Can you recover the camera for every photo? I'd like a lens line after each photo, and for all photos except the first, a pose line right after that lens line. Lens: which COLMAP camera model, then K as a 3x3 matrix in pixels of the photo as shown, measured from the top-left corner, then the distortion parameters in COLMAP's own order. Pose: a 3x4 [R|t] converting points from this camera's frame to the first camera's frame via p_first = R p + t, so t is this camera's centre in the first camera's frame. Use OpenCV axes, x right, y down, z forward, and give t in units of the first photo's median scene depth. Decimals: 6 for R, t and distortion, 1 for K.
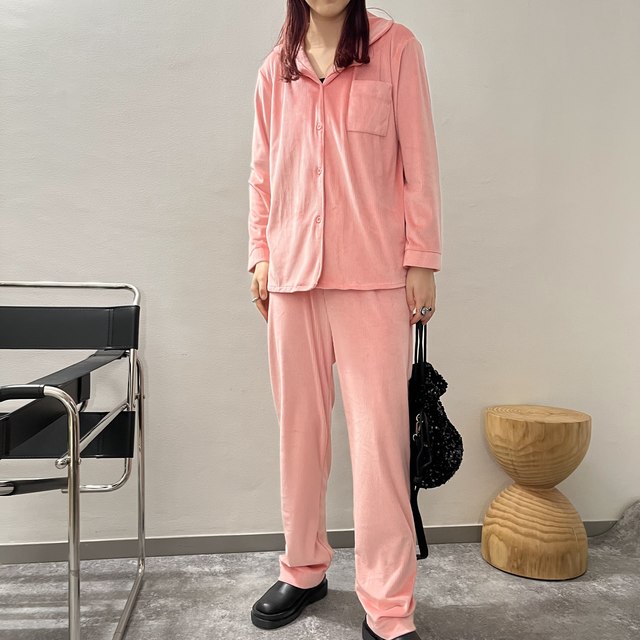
lens RADIAL K [[609.5, 0, 324.8], [0, 609.5, 321.1], [0, 0, 1]] dist [0.046092, -0.042073]
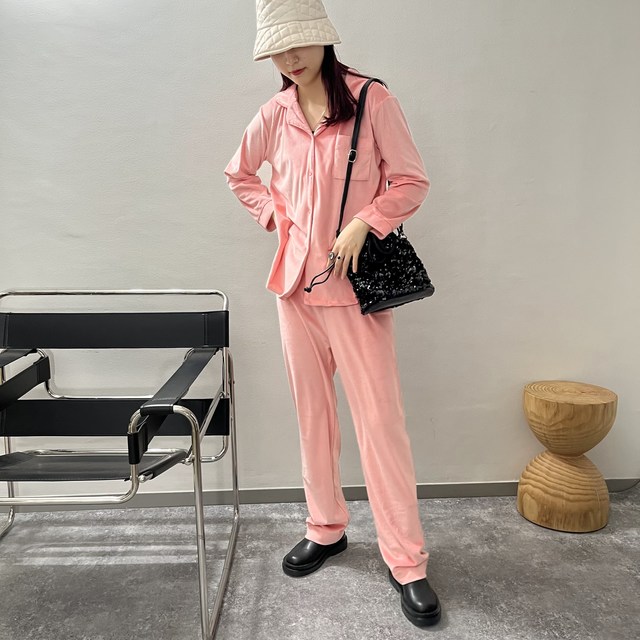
lens RADIAL K [[610.3, 0, 329.8], [0, 610.3, 319.3], [0, 0, 1]] dist [0.024456, 0.002532]
pose [[0.996269, -0.004237, -0.086201, 0.000197], [0.015484, 0.991363, 0.130232, -0.150663], [0.084905, -0.131081, 0.987729, -0.160985]]
